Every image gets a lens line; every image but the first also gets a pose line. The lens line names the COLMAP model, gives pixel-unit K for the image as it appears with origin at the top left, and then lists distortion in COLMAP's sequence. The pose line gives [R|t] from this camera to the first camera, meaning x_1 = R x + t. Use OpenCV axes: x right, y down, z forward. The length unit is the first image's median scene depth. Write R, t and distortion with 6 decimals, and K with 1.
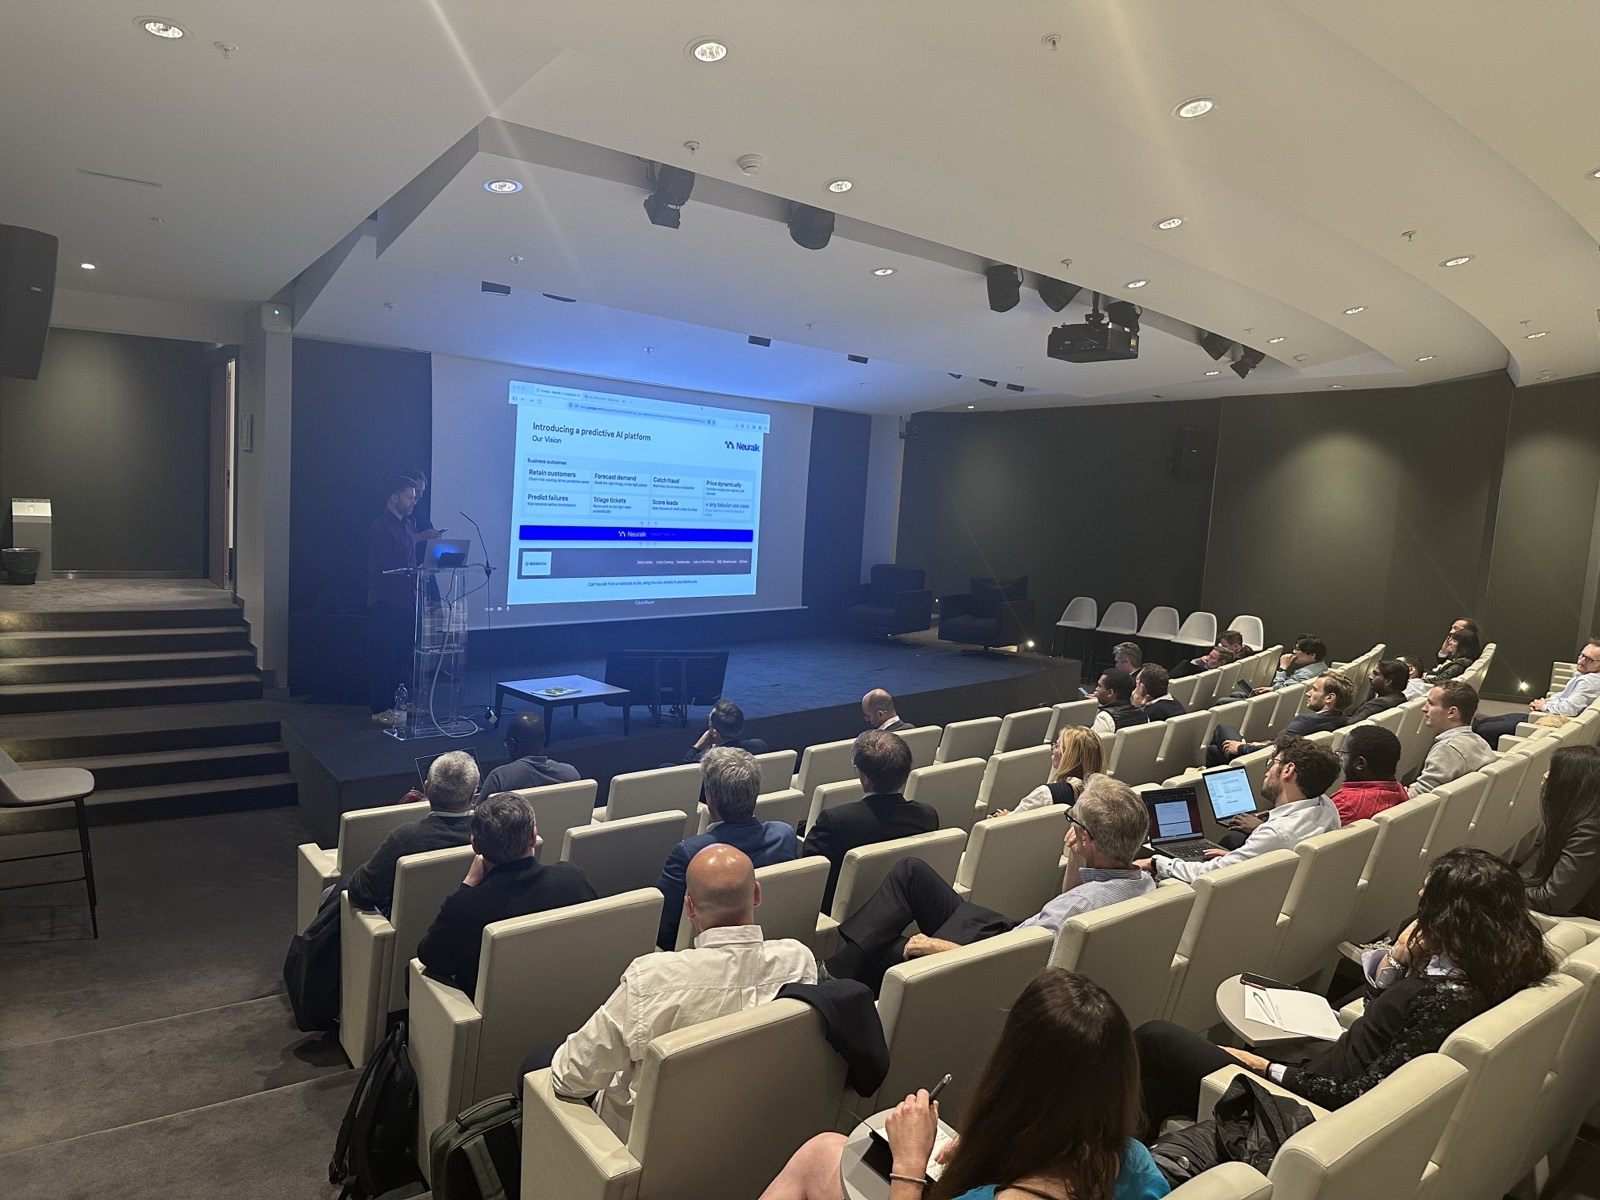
lens RADIAL K [[1115.4, 0, 799.9], [0, 1115.4, 588.0], [0, 0, 1]] dist [0.109051, -0.143395]
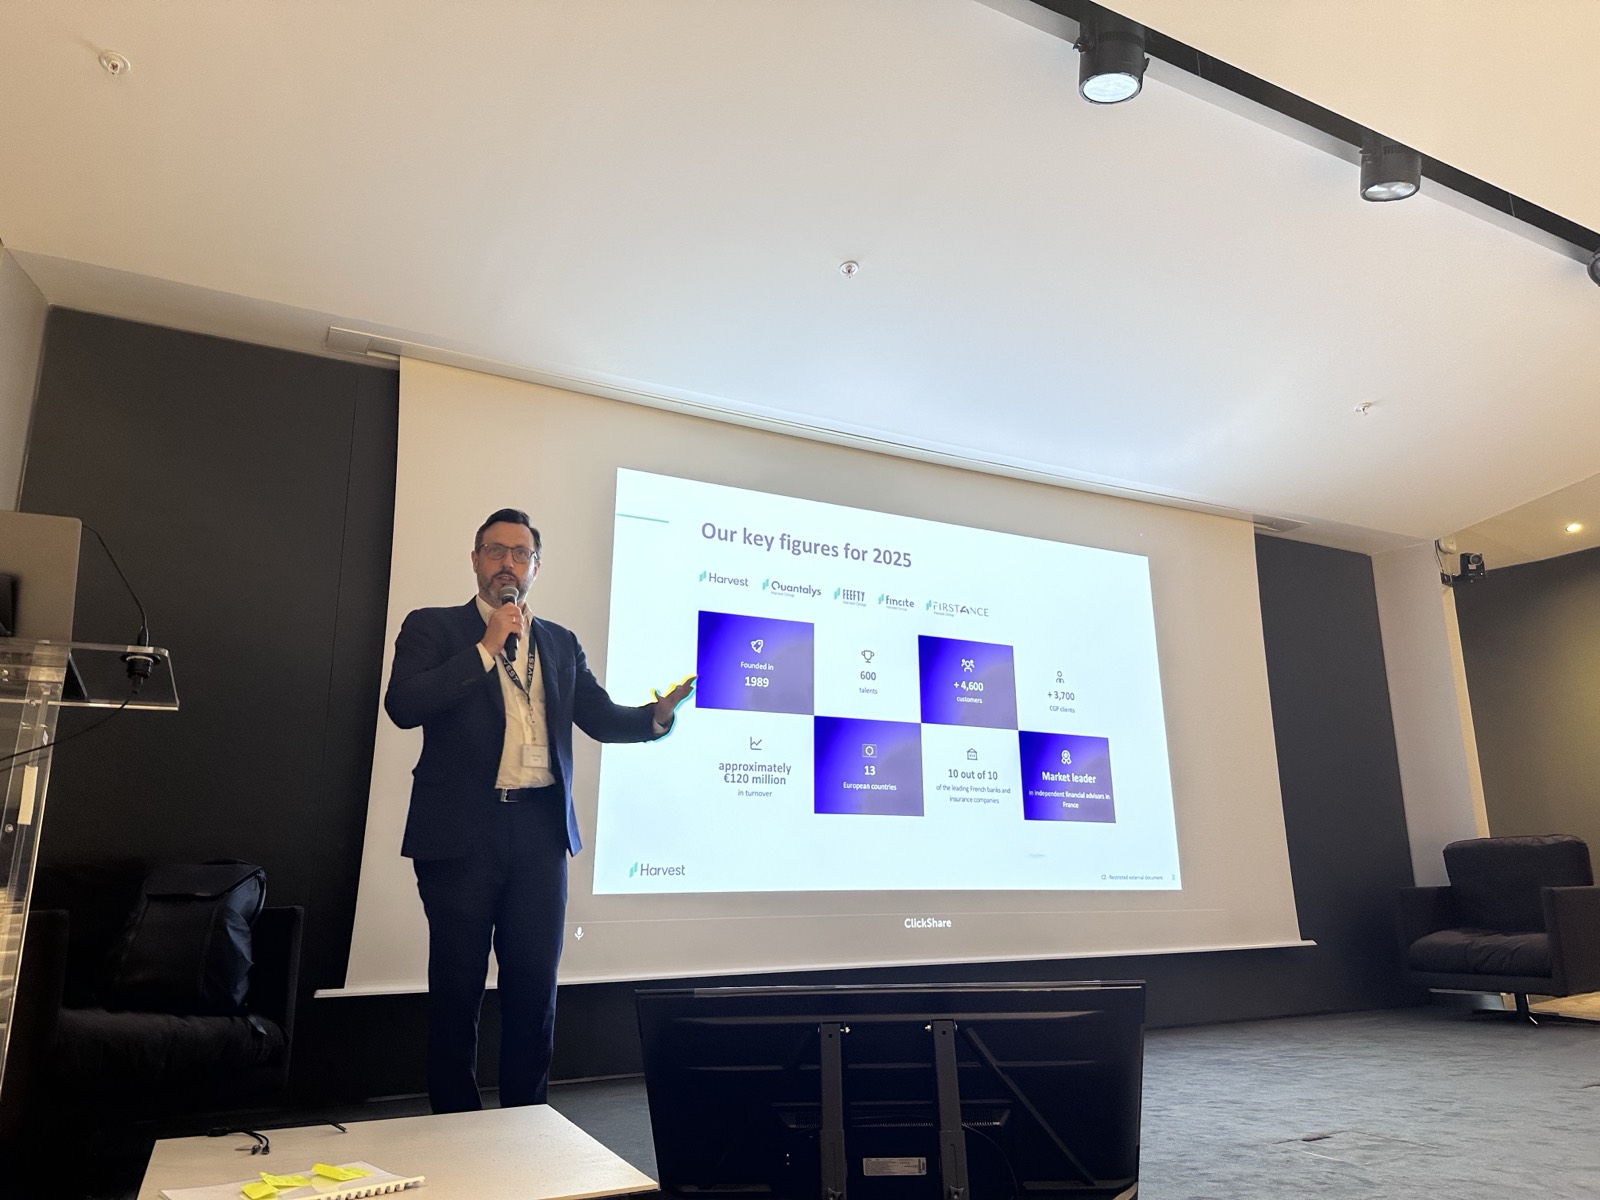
lens RADIAL K [[1119.5, 0, 806.7], [0, 1119.5, 596.2], [0, 0, 1]] dist [0.060857, -0.101194]
pose [[0.942091, -0.152452, -0.298701, -0.029478], [0.038437, 0.933915, -0.355424, 0.040473], [0.333146, 0.323361, 0.885693, 0.481012]]
